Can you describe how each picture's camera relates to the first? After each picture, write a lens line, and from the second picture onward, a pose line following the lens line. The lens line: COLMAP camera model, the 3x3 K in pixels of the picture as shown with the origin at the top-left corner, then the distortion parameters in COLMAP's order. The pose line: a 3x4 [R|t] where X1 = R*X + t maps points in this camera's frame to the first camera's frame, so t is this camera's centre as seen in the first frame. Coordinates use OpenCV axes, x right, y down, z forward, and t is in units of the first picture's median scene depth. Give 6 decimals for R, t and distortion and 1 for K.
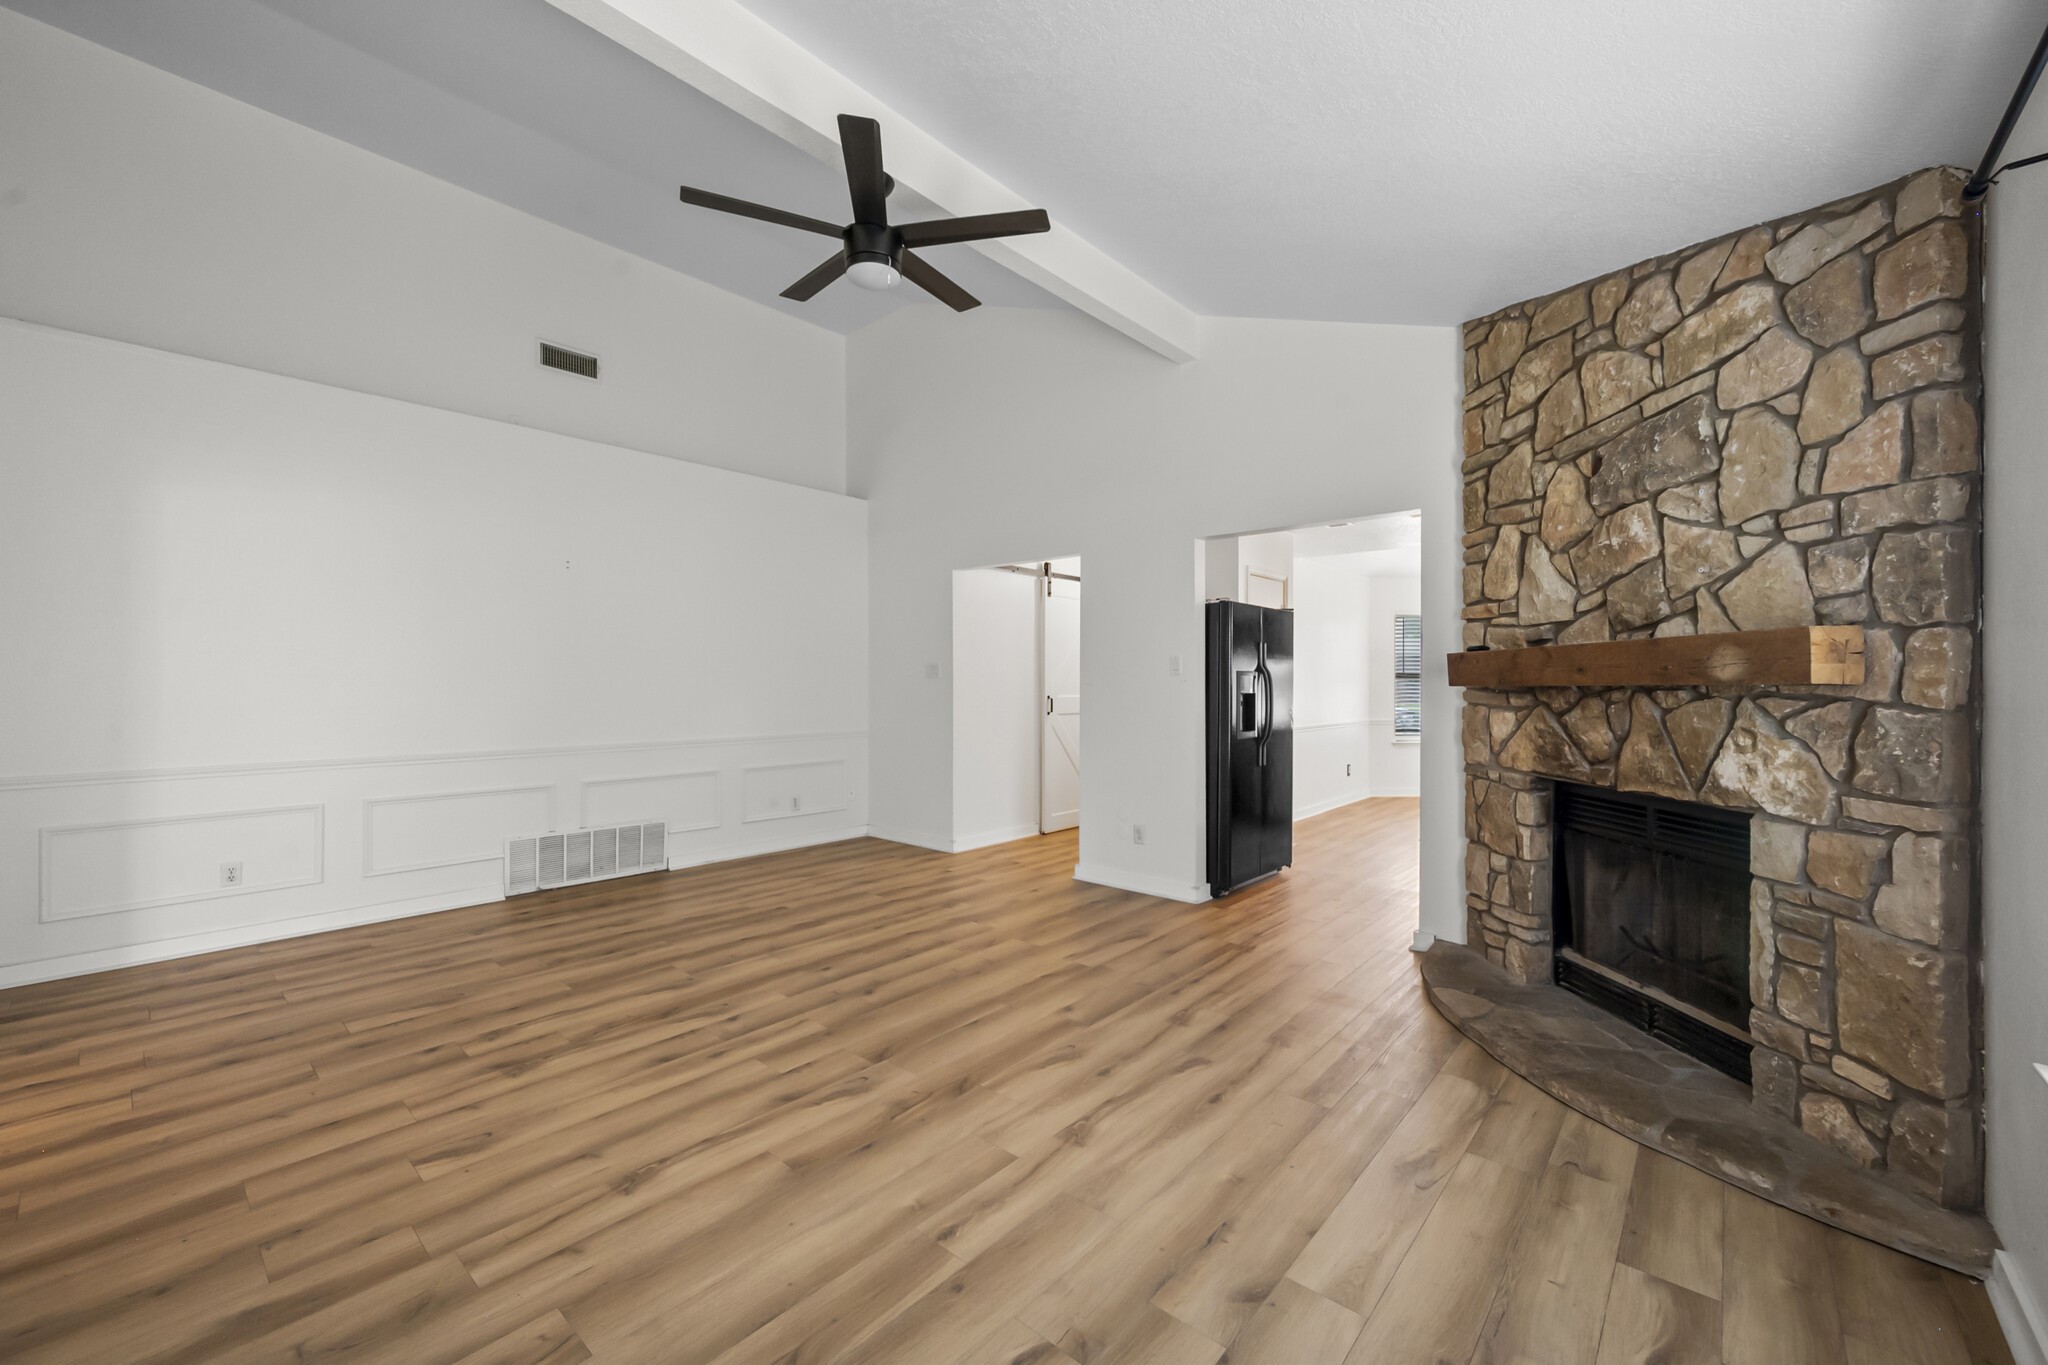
lens RADIAL K [[811.3, 0, 1025.2], [0, 811.3, 687.2], [0, 0, 1]] dist [0.000976, -0.000245]
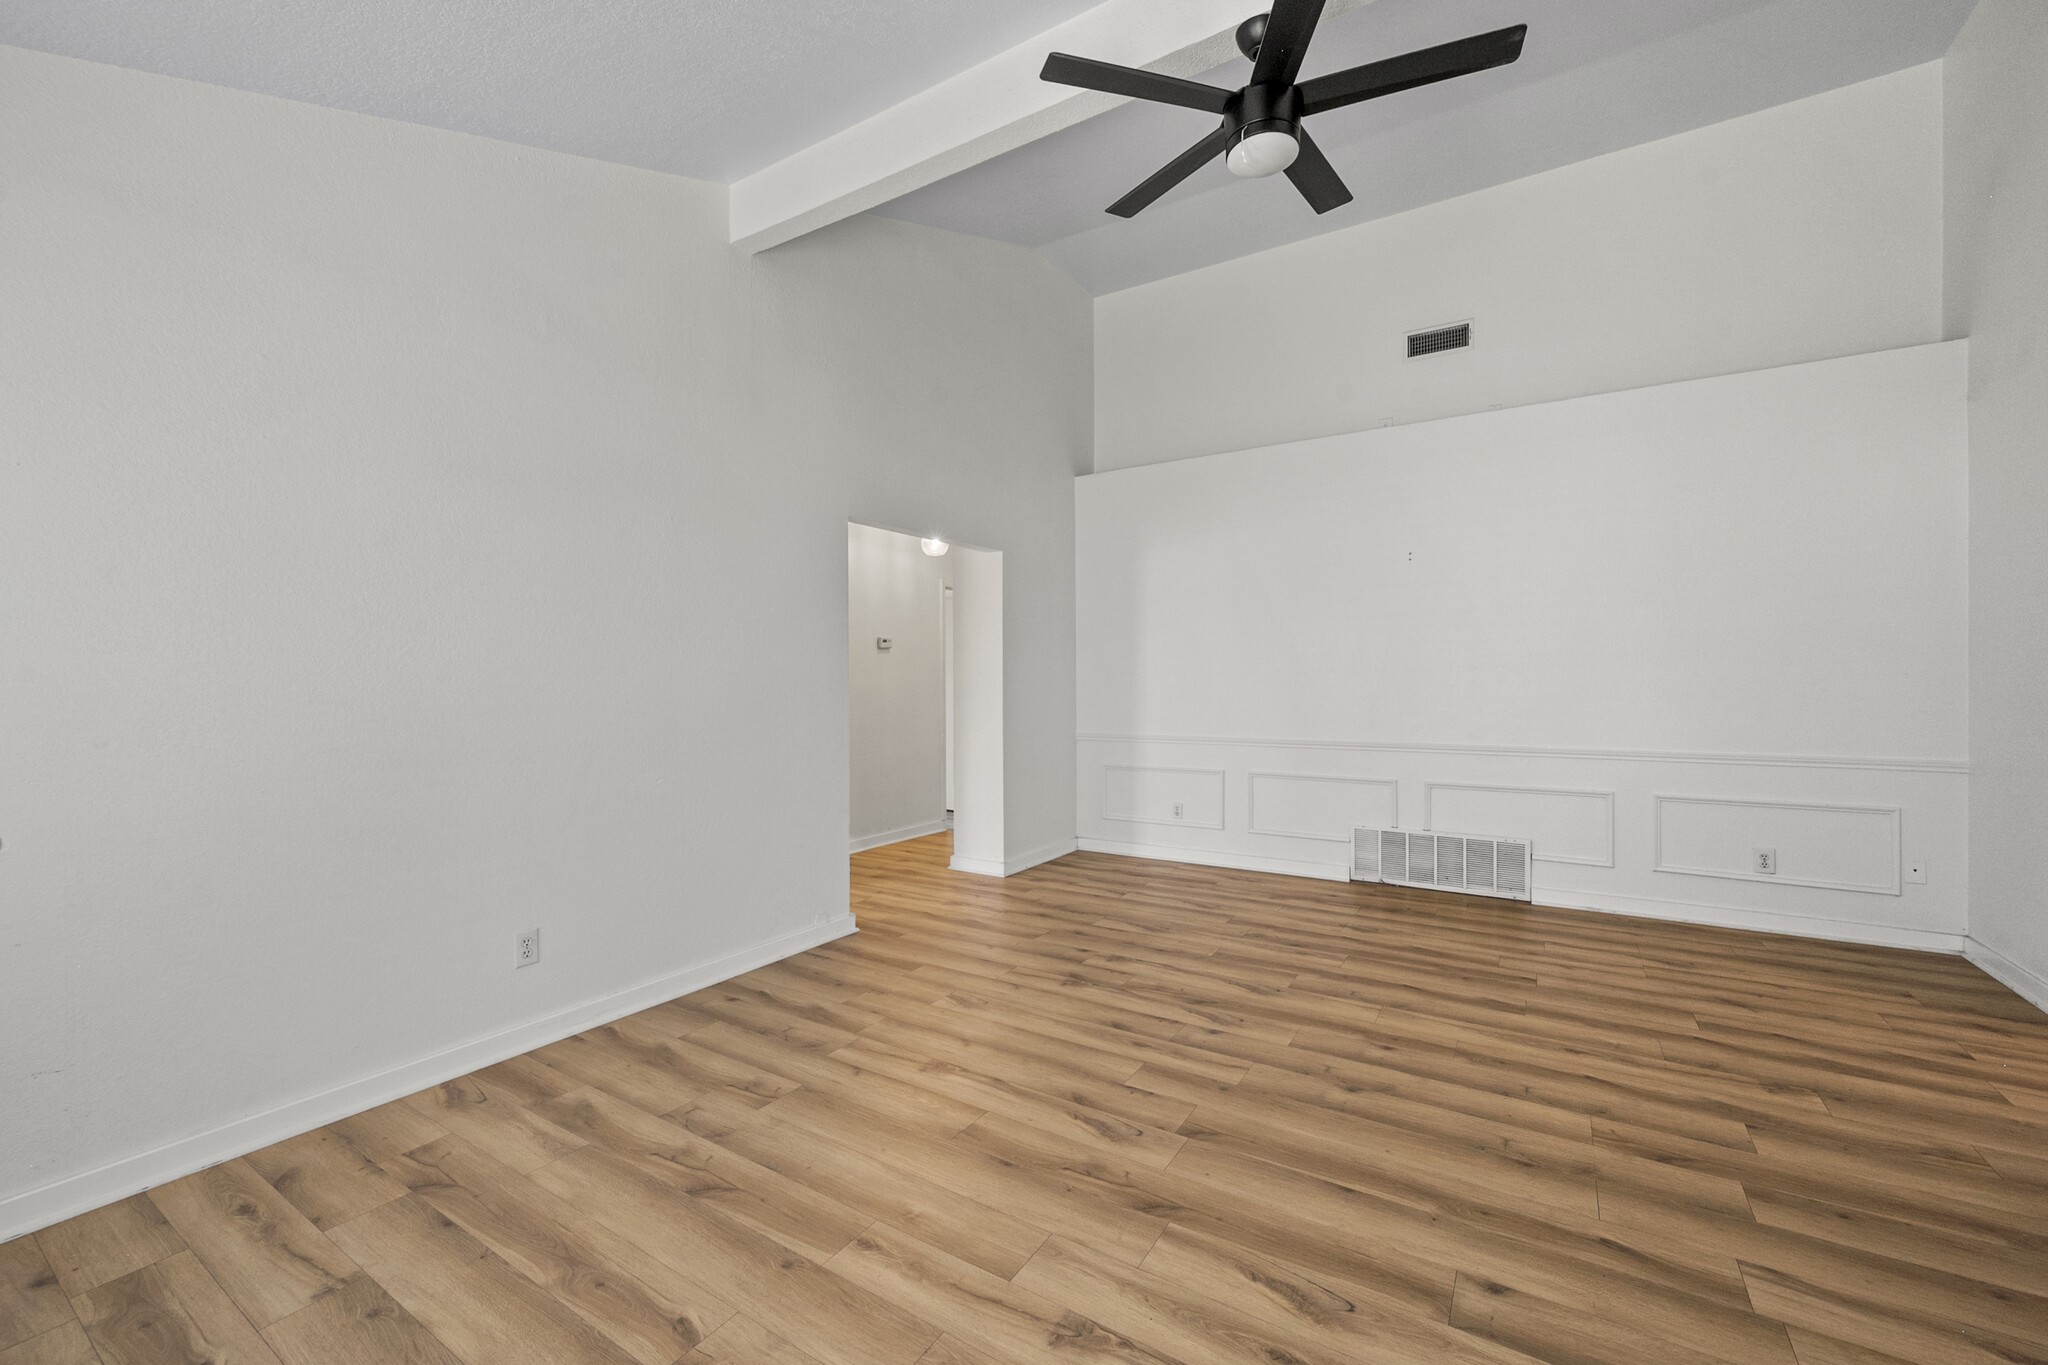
lens RADIAL K [[821.2, 0, 1025.8], [0, 821.2, 692.2], [0, 0, 1]] dist [0.001403, -0.000042]
pose [[0.153518, 0.011984, -0.988073, 0.611717], [-0.000865, 0.999928, 0.011993, -0.000187], [0.988146, -0.000986, 0.153517, 0.706275]]
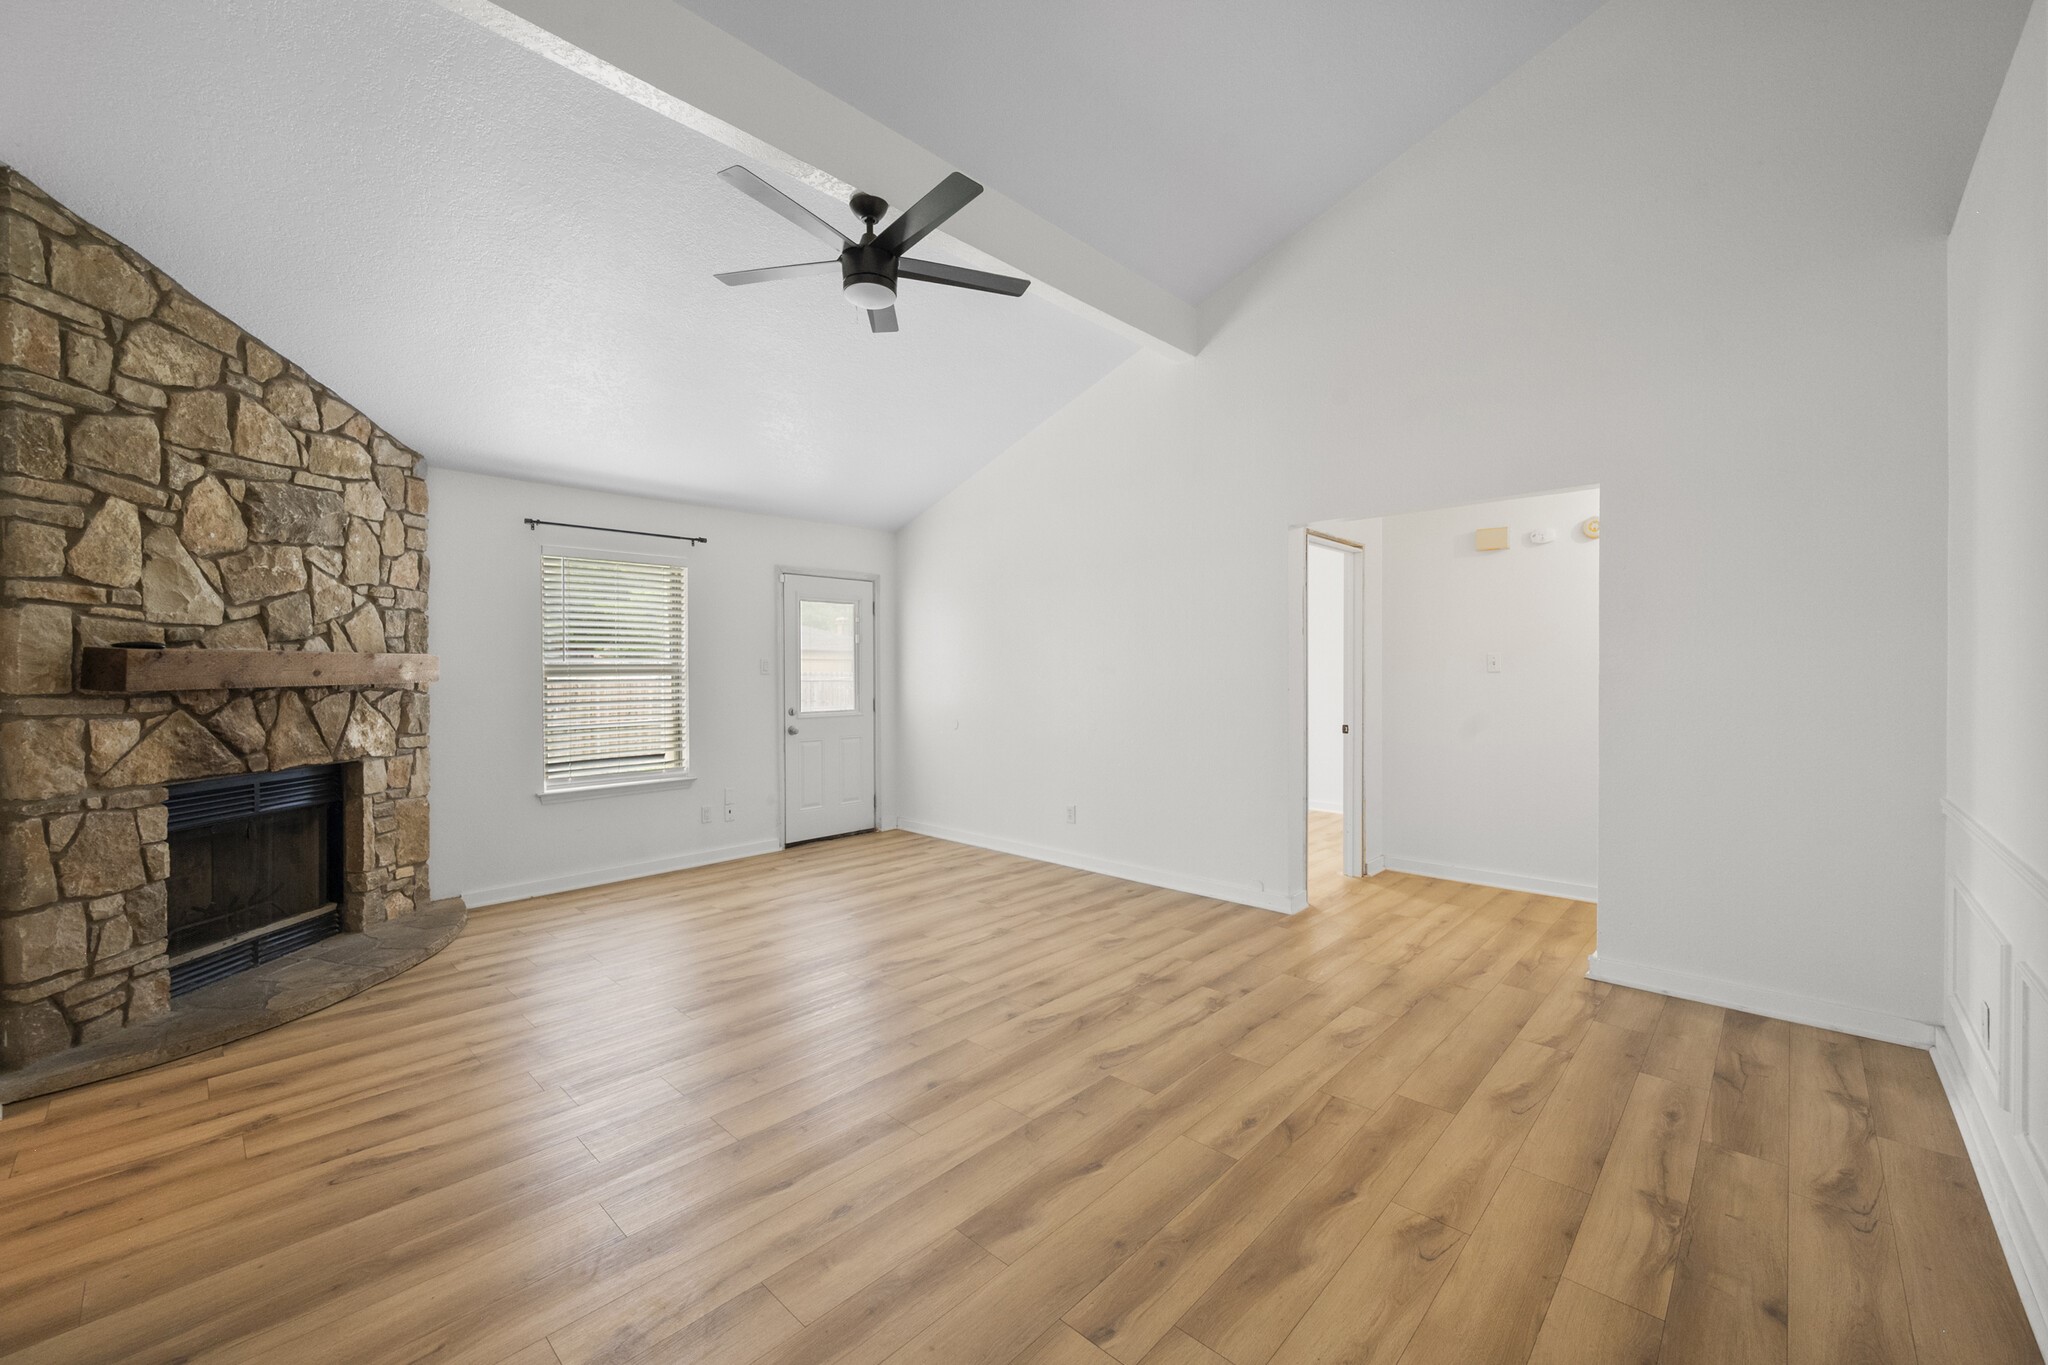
lens RADIAL K [[809.3, 0, 1022.7], [0, 809.3, 678.8], [0, 0, 1]] dist [0.000260, 0.000160]
pose [[-0.999112, 0.002733, 0.042056, -0.465238], [0.003386, 0.999875, 0.015459, -0.028604], [-0.042008, 0.015588, -0.998996, 2.222070]]
